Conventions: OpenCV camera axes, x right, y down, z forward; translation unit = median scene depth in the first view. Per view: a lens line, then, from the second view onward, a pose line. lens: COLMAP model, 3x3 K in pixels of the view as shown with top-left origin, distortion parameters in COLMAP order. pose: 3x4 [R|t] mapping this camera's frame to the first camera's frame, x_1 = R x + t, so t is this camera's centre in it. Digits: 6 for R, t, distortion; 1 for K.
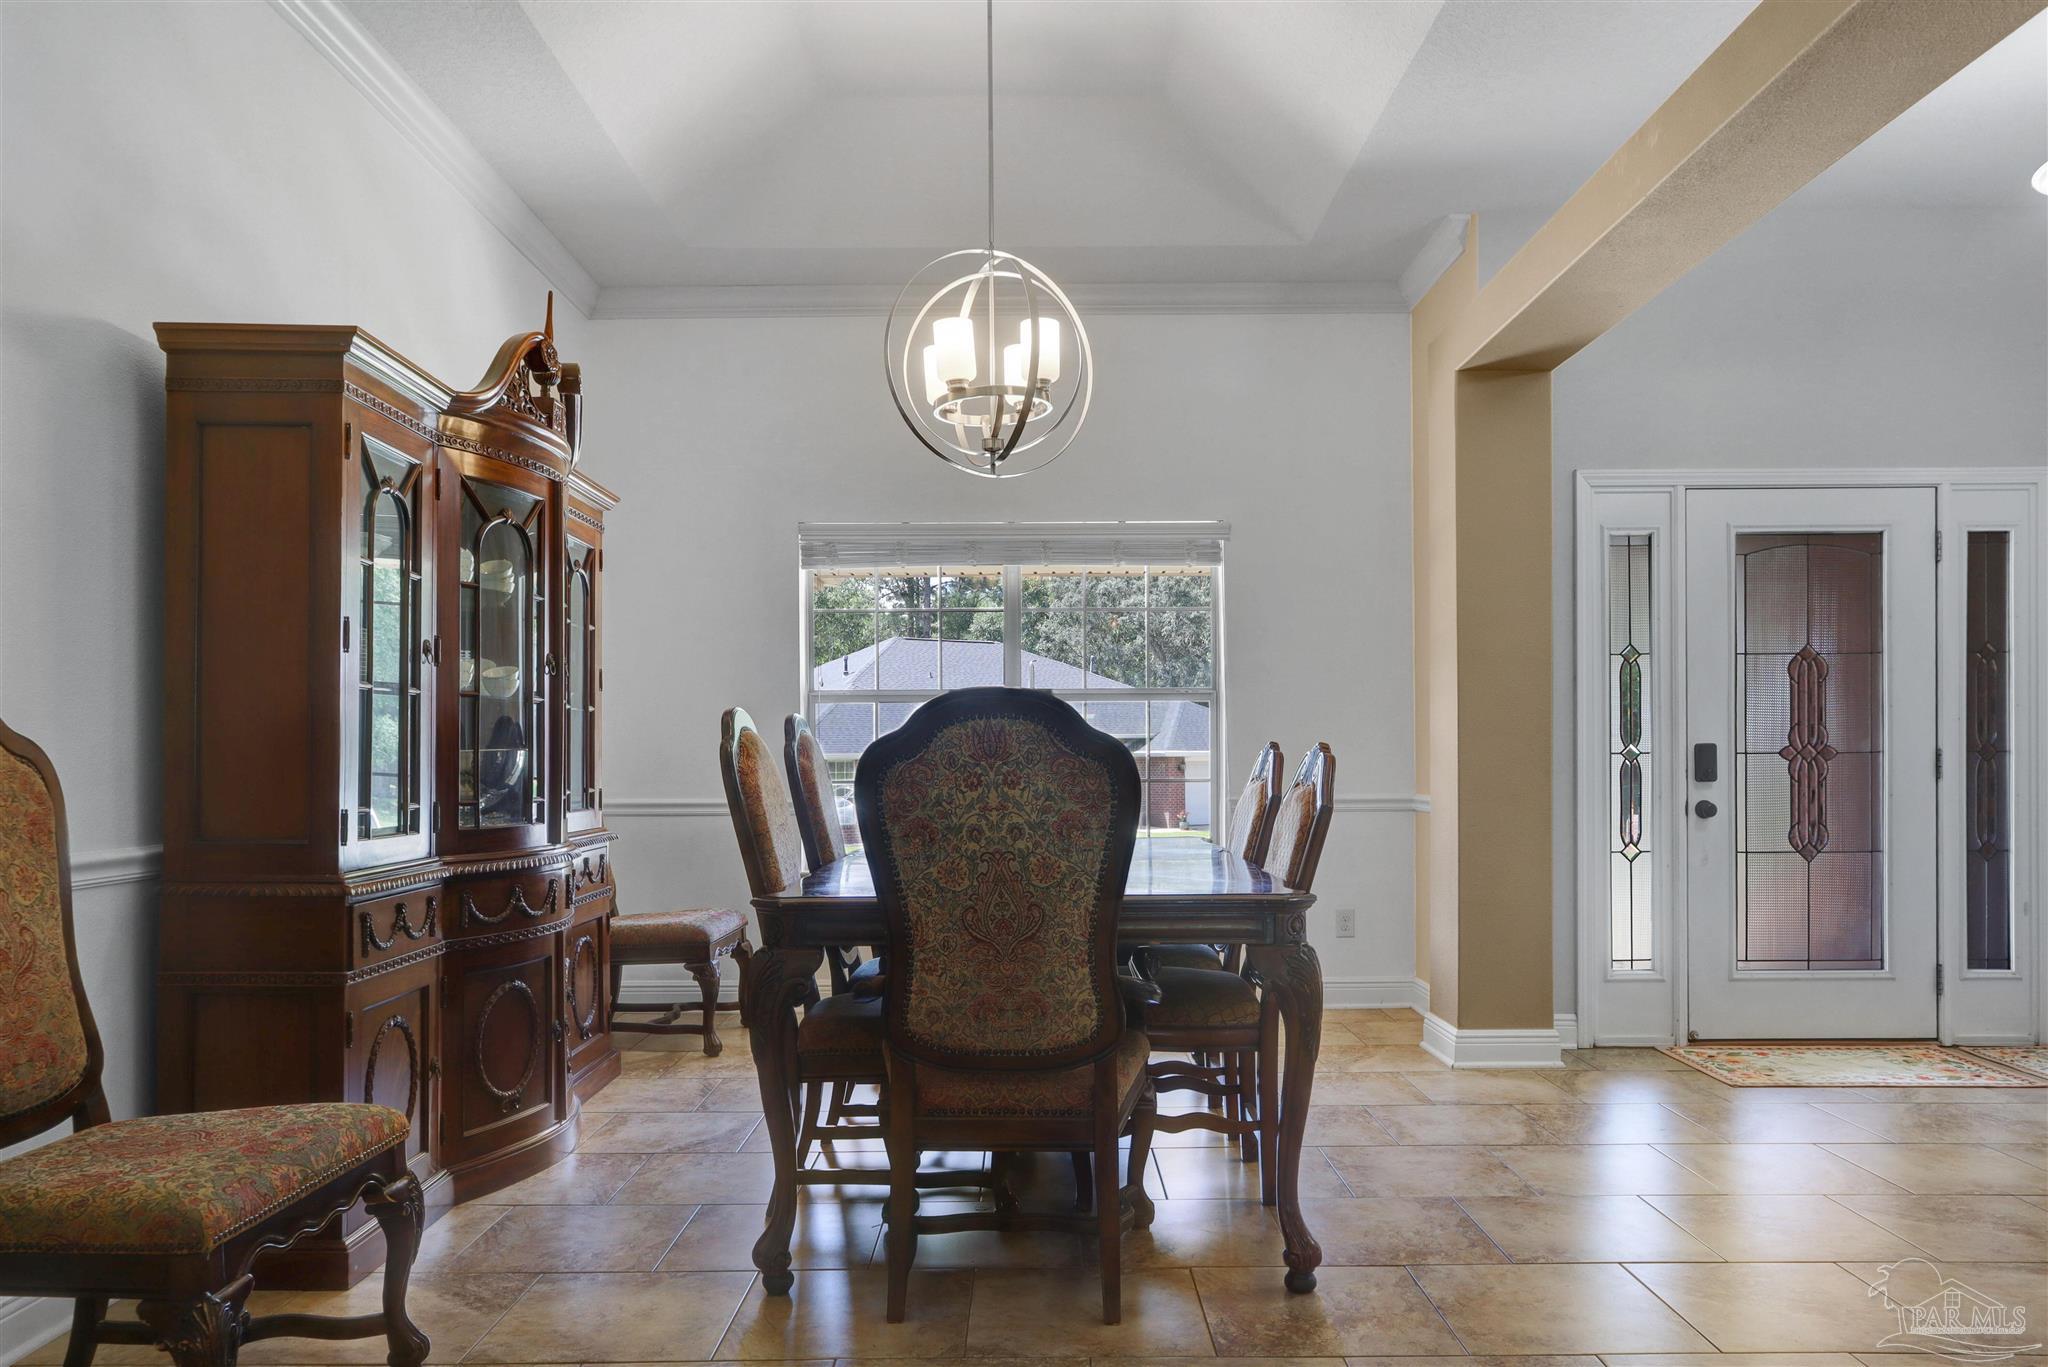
lens RADIAL K [[1436.3, 0, 1013.7], [0, 1436.3, 745.0], [0, 0, 1]] dist [-0.005547, 0.002283]
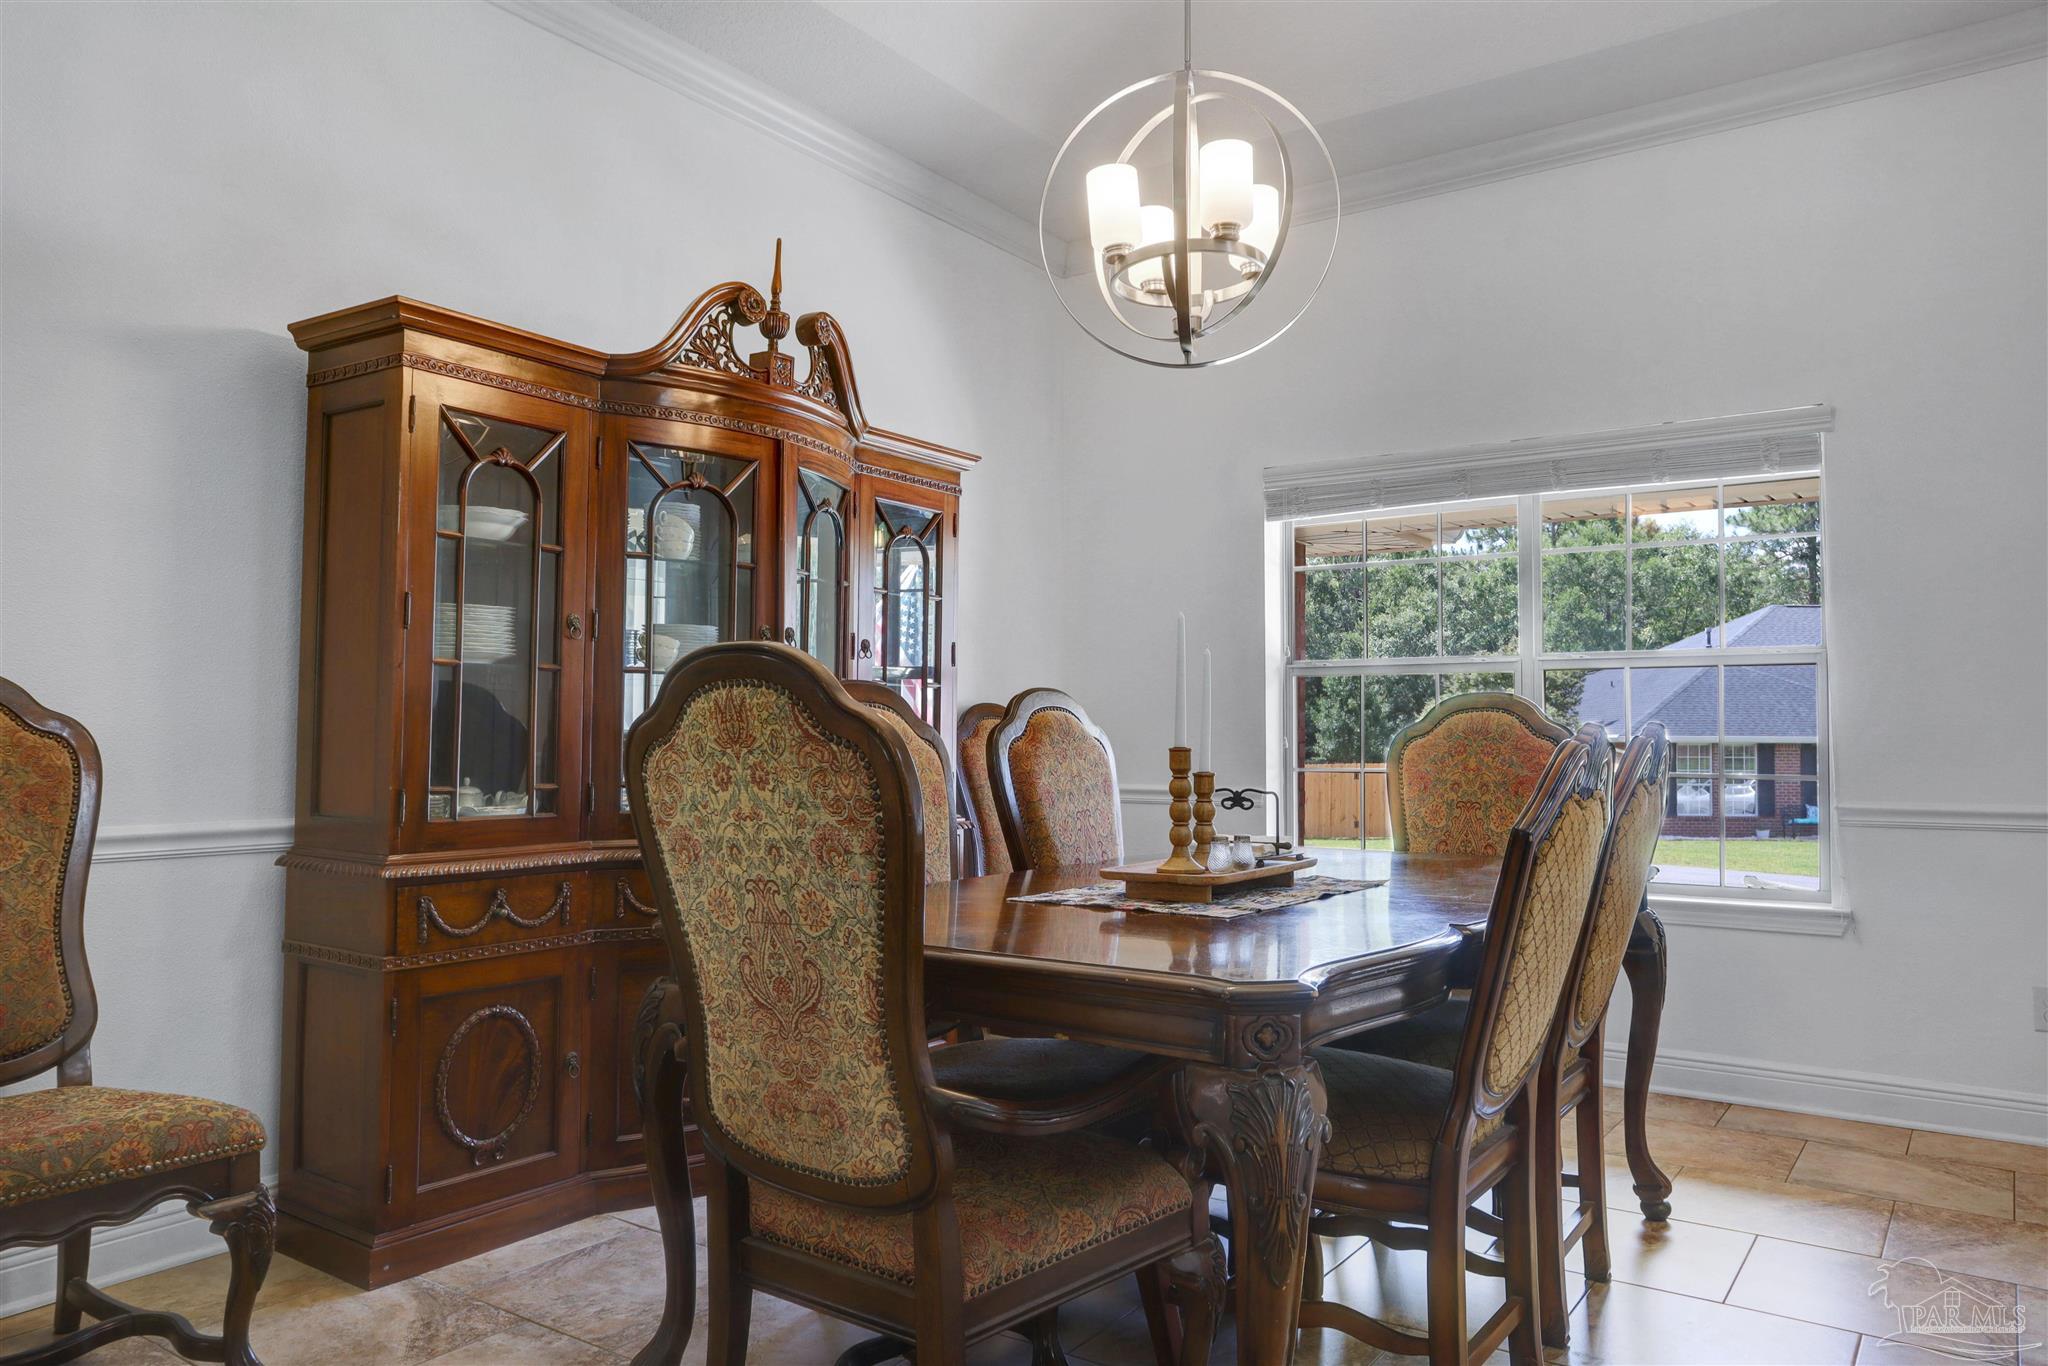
lens RADIAL K [[1402.0, 0, 1024.0], [0, 1402.0, 683.0], [0, 0, 1]] dist [-0.008625, -0.001579]
pose [[0.822100, -0.013650, -0.569180, 0.392245], [-0.003382, 0.999578, -0.028856, -0.000947], [0.569333, 0.025647, 0.821707, 0.423397]]
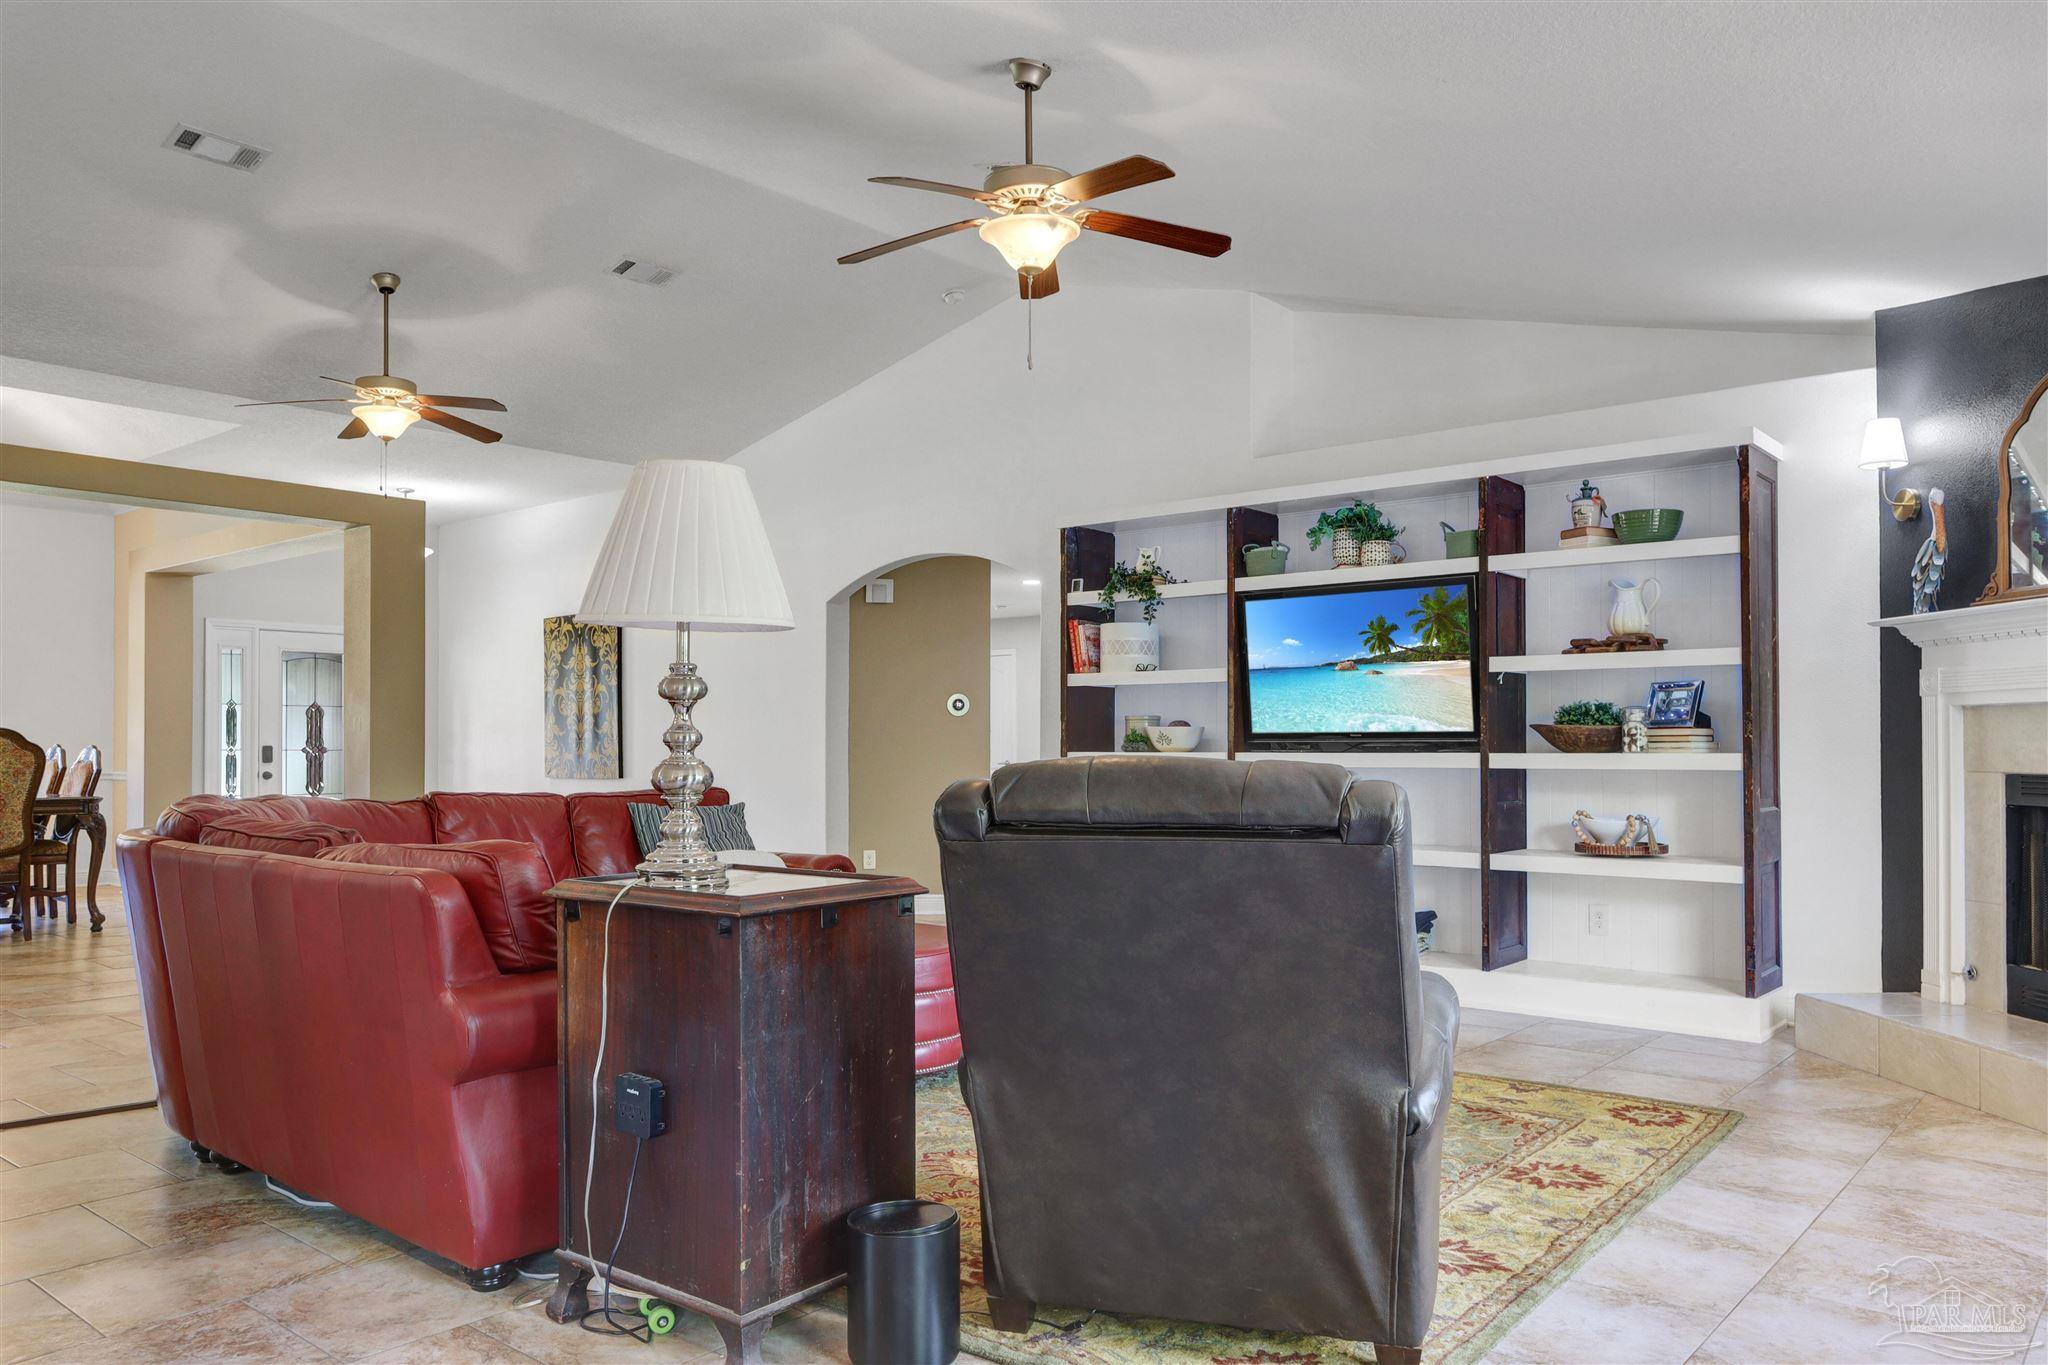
lens RADIAL K [[1410.2, 0, 1017.8], [0, 1410.2, 777.9], [0, 0, 1]] dist [-0.017956, -0.000248]
pose [[0.636623, -0.007666, 0.771137, -0.702635], [-0.013316, 0.999692, 0.020932, -0.018827], [-0.771060, -0.023594, 0.636325, -1.980760]]
